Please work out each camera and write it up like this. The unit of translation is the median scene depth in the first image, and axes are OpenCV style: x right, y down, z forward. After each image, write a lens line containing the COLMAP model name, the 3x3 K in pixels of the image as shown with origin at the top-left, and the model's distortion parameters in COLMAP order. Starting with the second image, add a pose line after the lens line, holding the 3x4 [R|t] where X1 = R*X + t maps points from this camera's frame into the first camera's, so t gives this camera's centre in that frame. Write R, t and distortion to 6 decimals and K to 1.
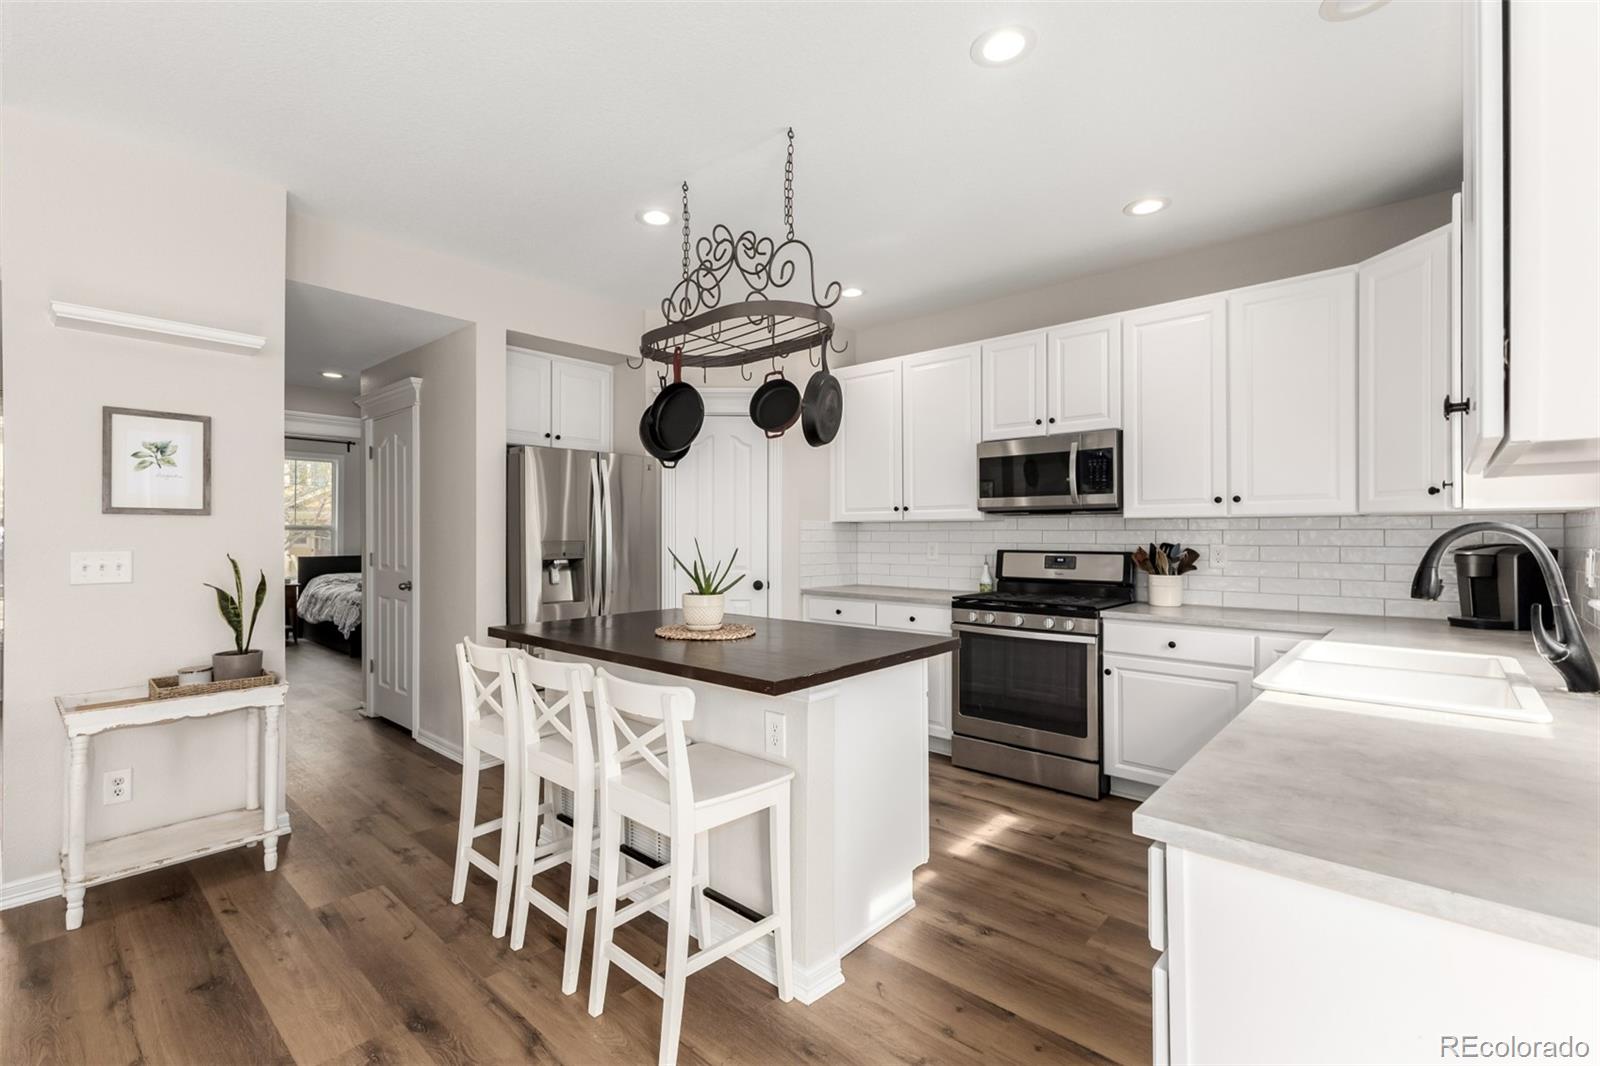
lens RADIAL K [[698.2, 0, 778.5], [0, 698.2, 530.0], [0, 0, 1]] dist [0.009751, -0.001396]
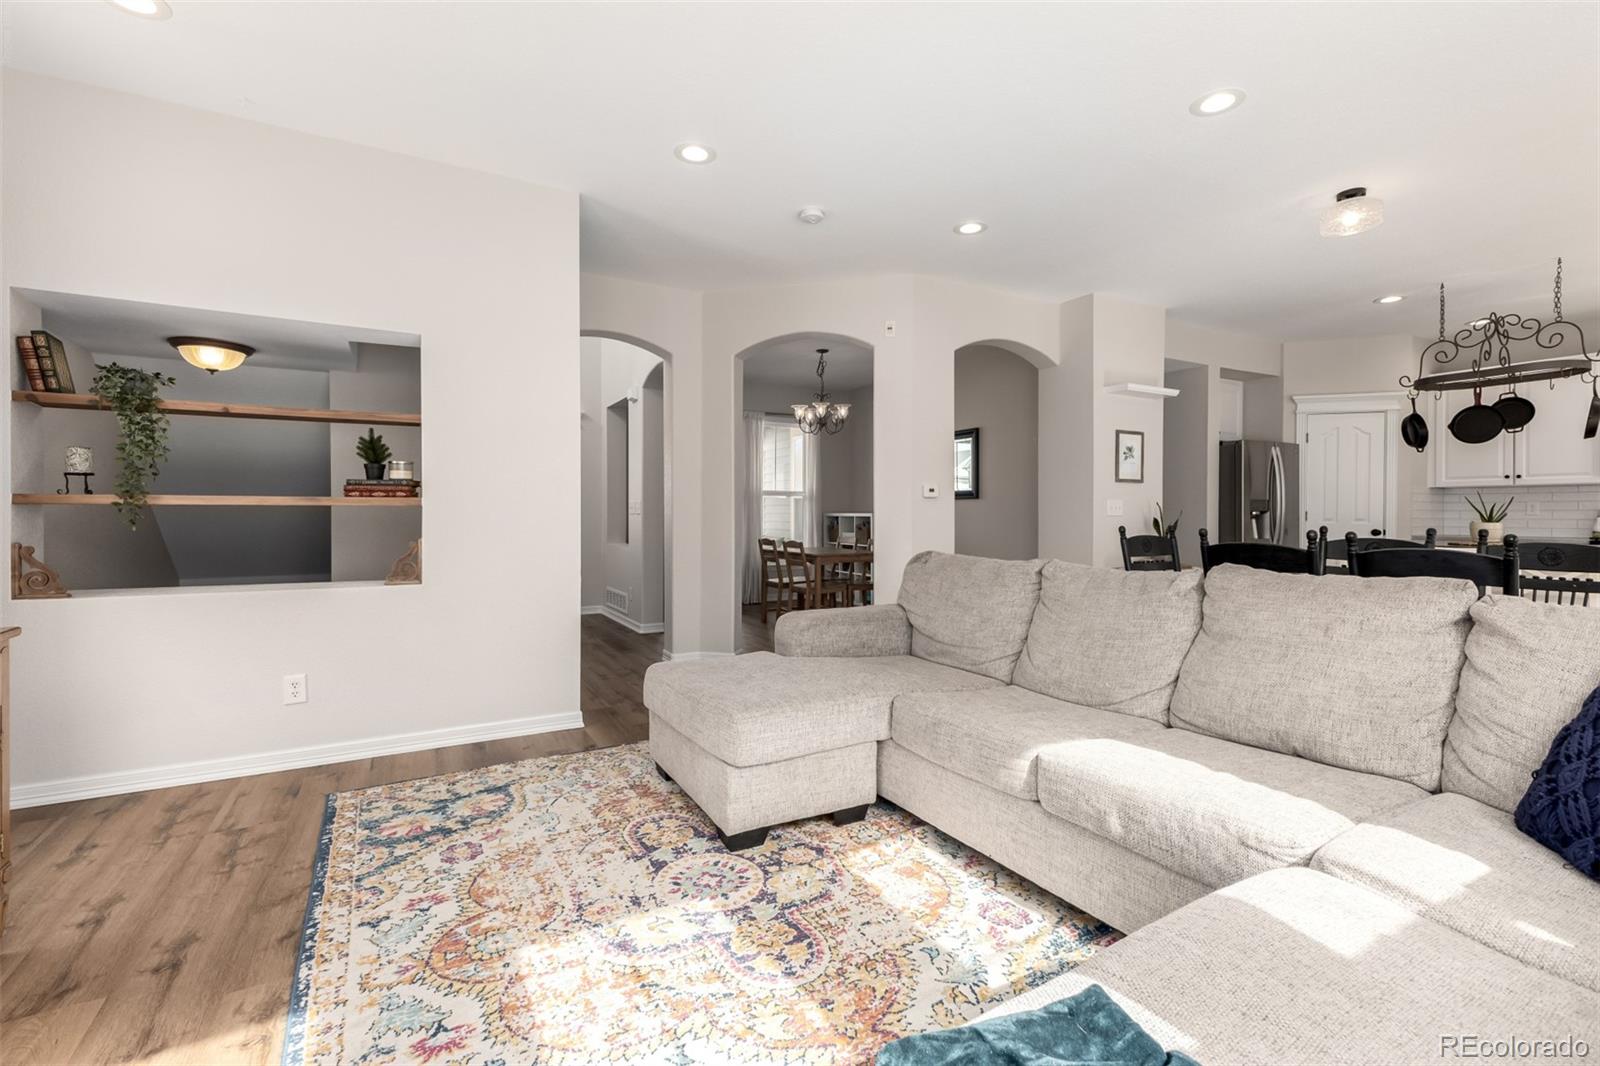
lens RADIAL K [[698.2, 0, 824.7], [0, 698.2, 514.0], [0, 0, 1]] dist [0.009751, -0.001396]
pose [[0.947755, 0.003844, -0.318976, -0.792798], [-0.000985, 0.999958, 0.009123, 0.037424], [0.318998, -0.008333, 0.947719, -0.864875]]
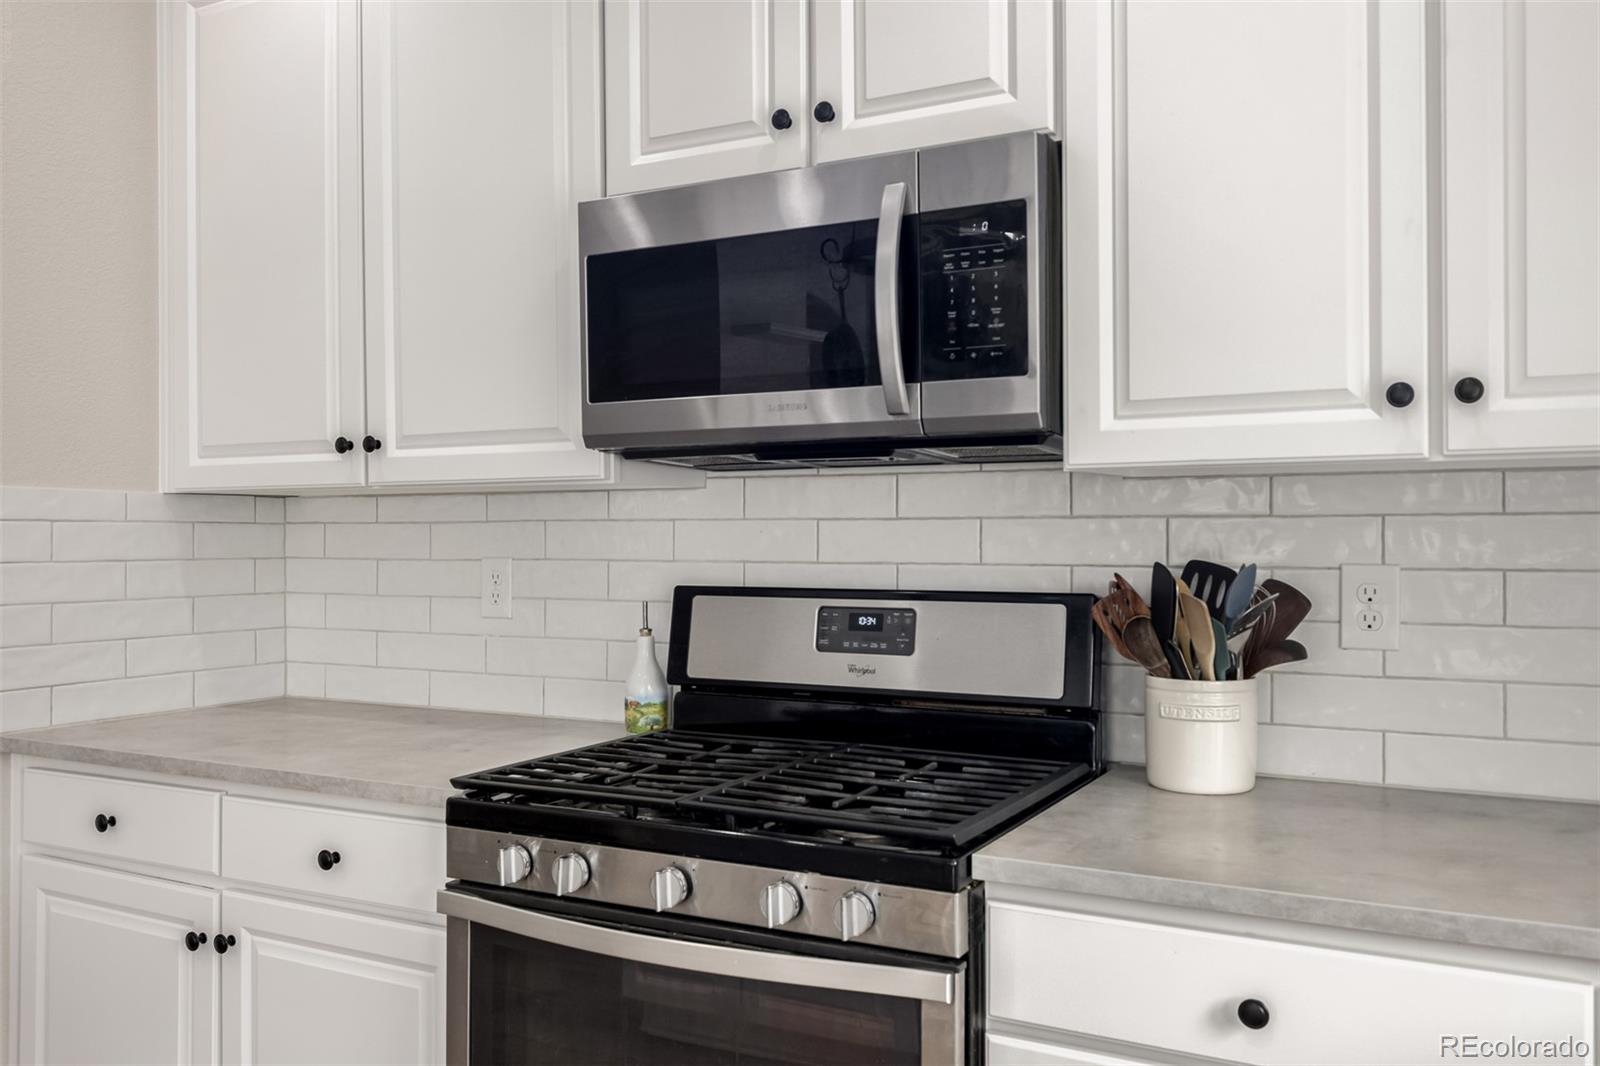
lens RADIAL K [[1315.2, 0, 808.3], [0, 1315.2, 527.3], [0, 0, 1]] dist [0.009742, 0.000877]
pose [[0.967098, -0.003329, 0.254384, 0.266208], [0.002785, 0.999993, 0.002501, 0.003002], [-0.254391, -0.001710, 0.967100, 0.530340]]
